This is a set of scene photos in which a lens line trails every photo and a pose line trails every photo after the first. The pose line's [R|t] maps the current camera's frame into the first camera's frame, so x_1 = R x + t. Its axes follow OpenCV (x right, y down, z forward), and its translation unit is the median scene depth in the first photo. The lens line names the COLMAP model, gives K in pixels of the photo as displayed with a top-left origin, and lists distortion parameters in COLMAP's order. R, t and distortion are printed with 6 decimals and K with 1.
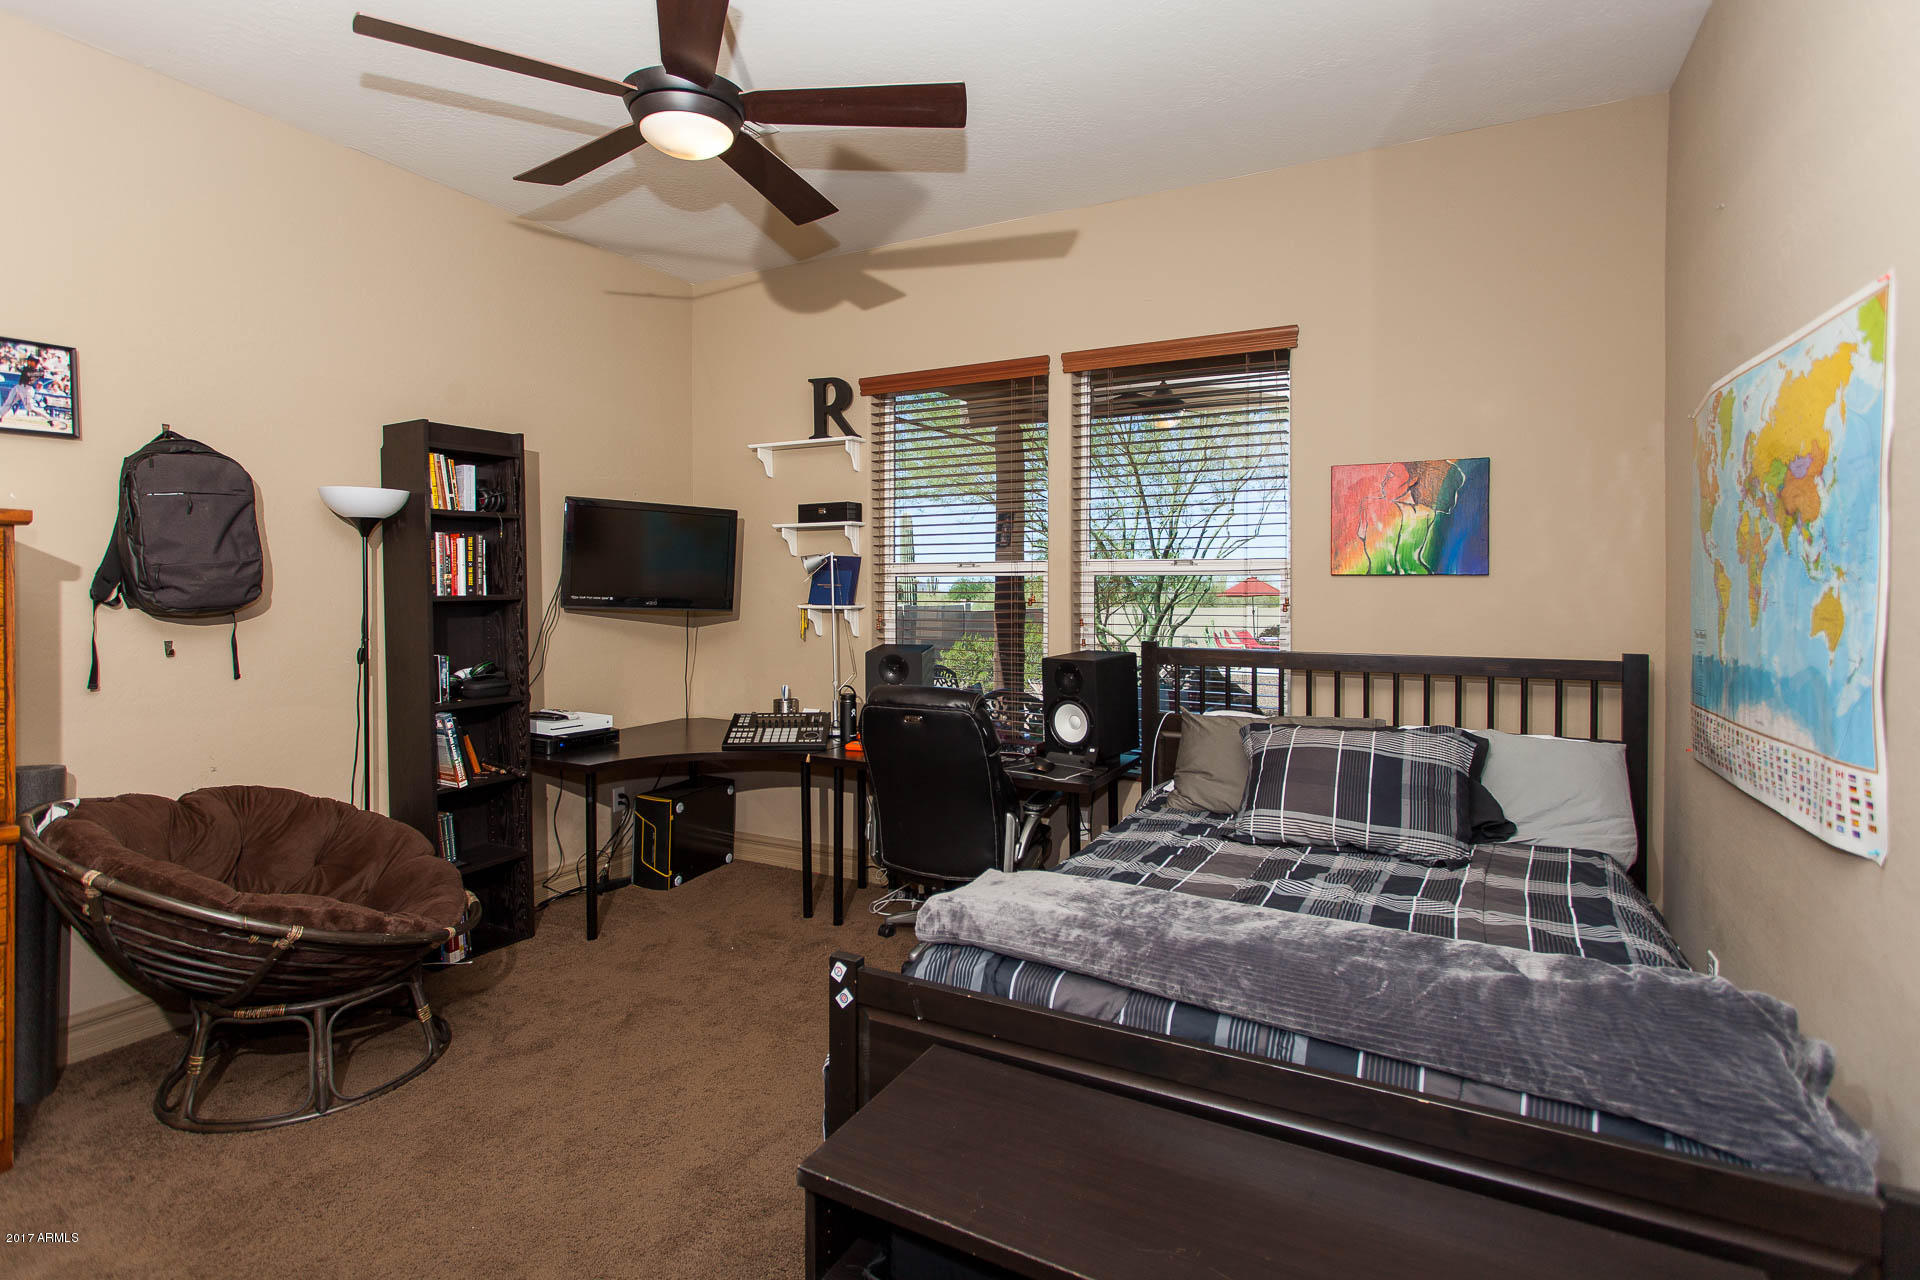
lens RADIAL K [[920.1, 0, 961.8], [0, 920.1, 626.3], [0, 0, 1]] dist [0.001755, 0.000480]
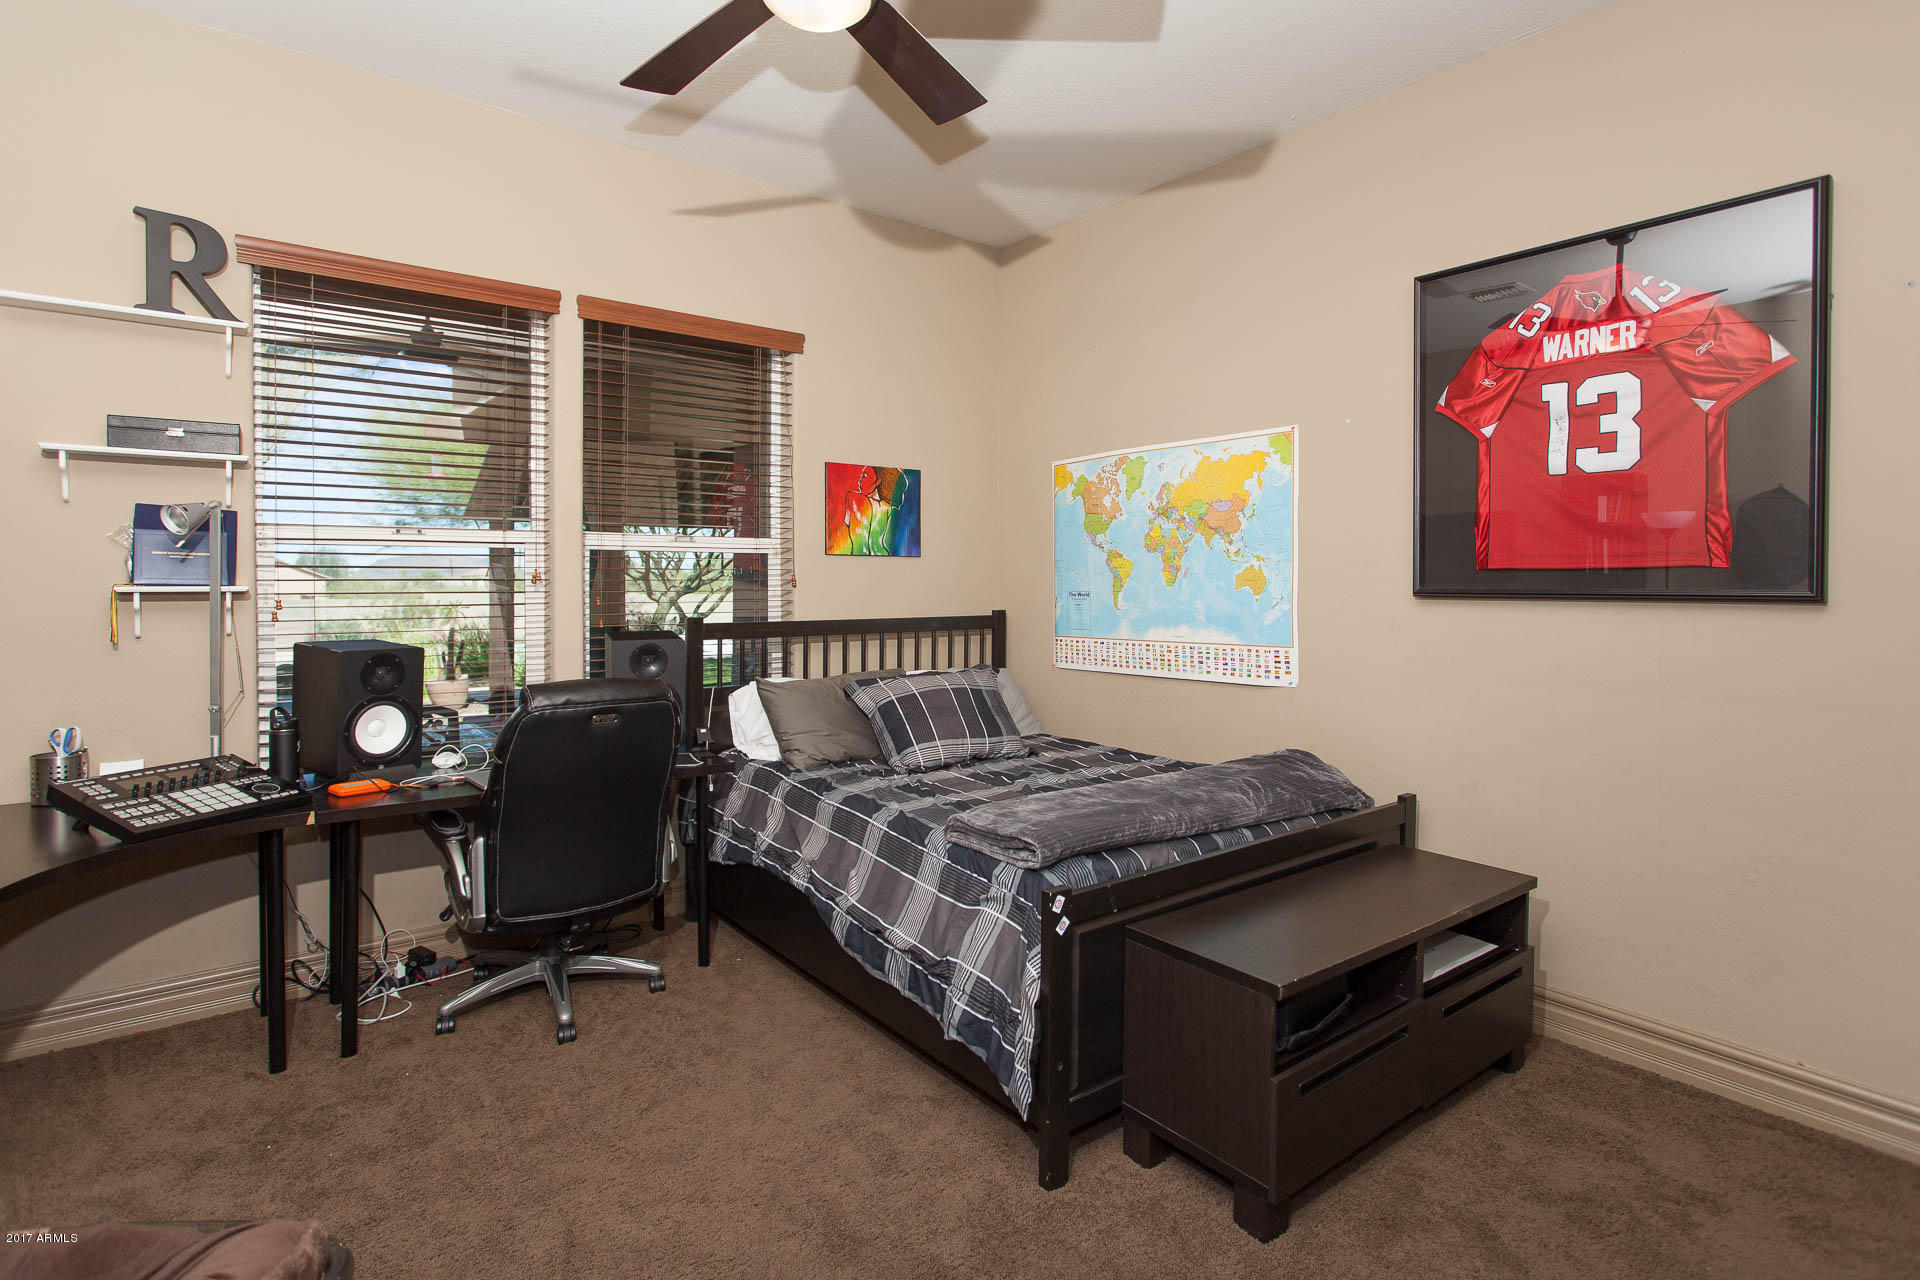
lens RADIAL K [[962.6, 0, 951.0], [0, 962.6, 601.1], [0, 0, 1]] dist [-0.013167, 0.000019]
pose [[0.424964, -0.019680, 0.904996, -0.685056], [0.032148, 0.999461, 0.006638, 0.001961], [-0.904639, 0.026273, 0.425368, 0.349636]]
